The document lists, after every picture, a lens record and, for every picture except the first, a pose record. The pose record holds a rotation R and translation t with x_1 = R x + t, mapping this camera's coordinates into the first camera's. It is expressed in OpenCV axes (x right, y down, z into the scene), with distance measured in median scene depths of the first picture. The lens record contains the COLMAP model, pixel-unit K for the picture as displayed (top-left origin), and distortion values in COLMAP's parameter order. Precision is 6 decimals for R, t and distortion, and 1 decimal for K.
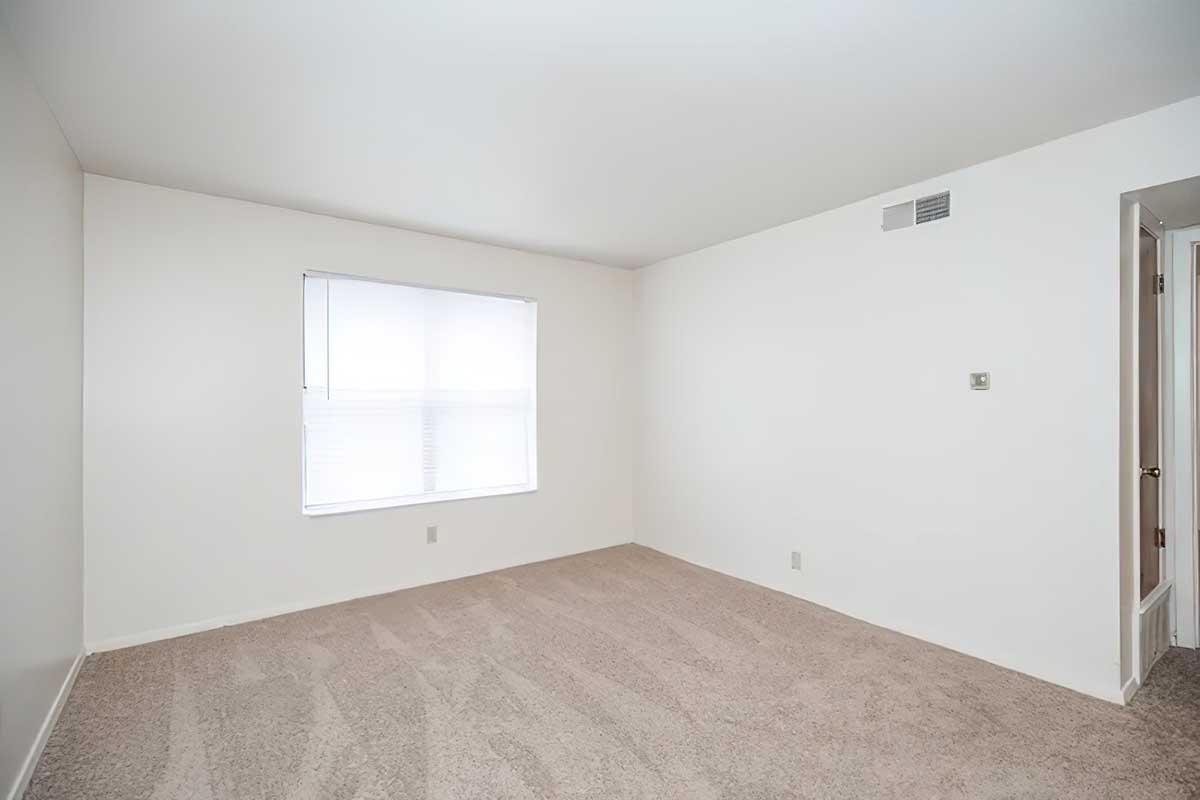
lens RADIAL K [[548.4, 0, 597.2], [0, 548.4, 400.8], [0, 0, 1]] dist [0.003989, -0.001546]
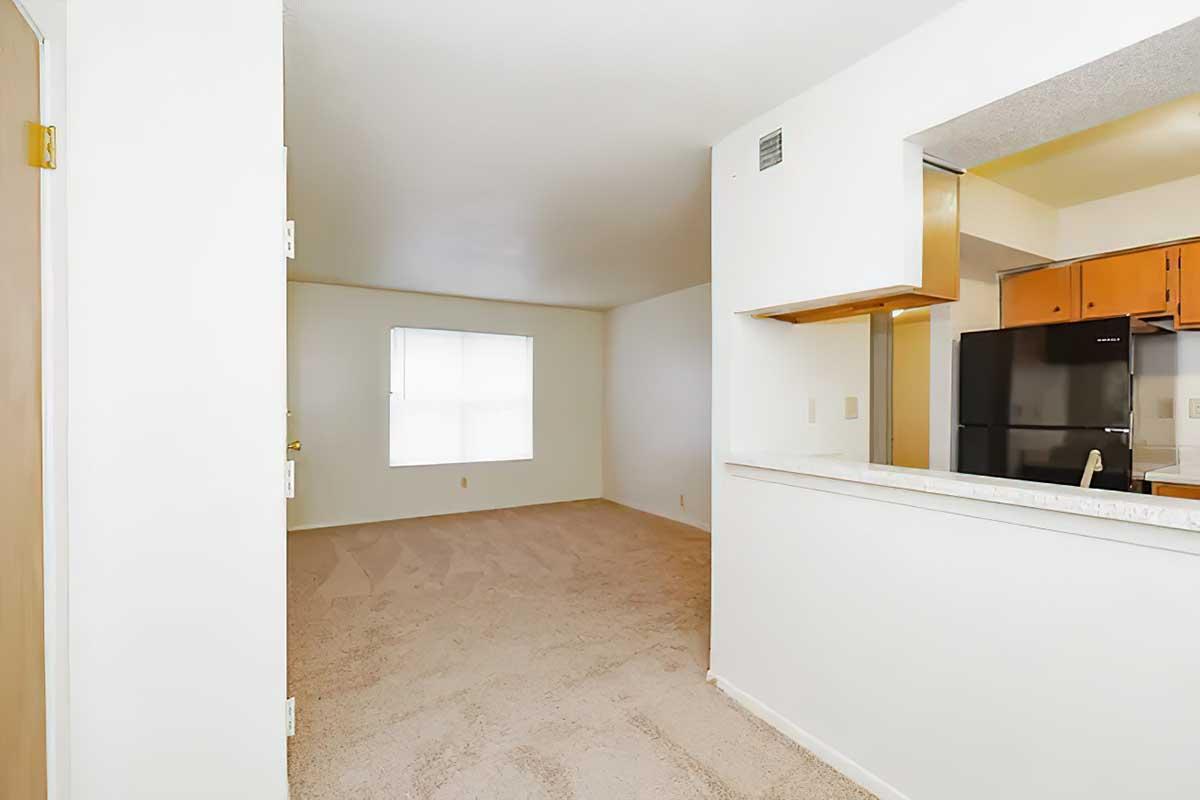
lens RADIAL K [[548.4, 0, 602.6], [0, 548.4, 400.5], [0, 0, 1]] dist [0.003989, -0.001546]
pose [[0.995954, 0.006842, -0.089607, 0.257867], [-0.006454, 0.999968, 0.004627, -0.009414], [0.089636, -0.004030, 0.995966, -0.599138]]
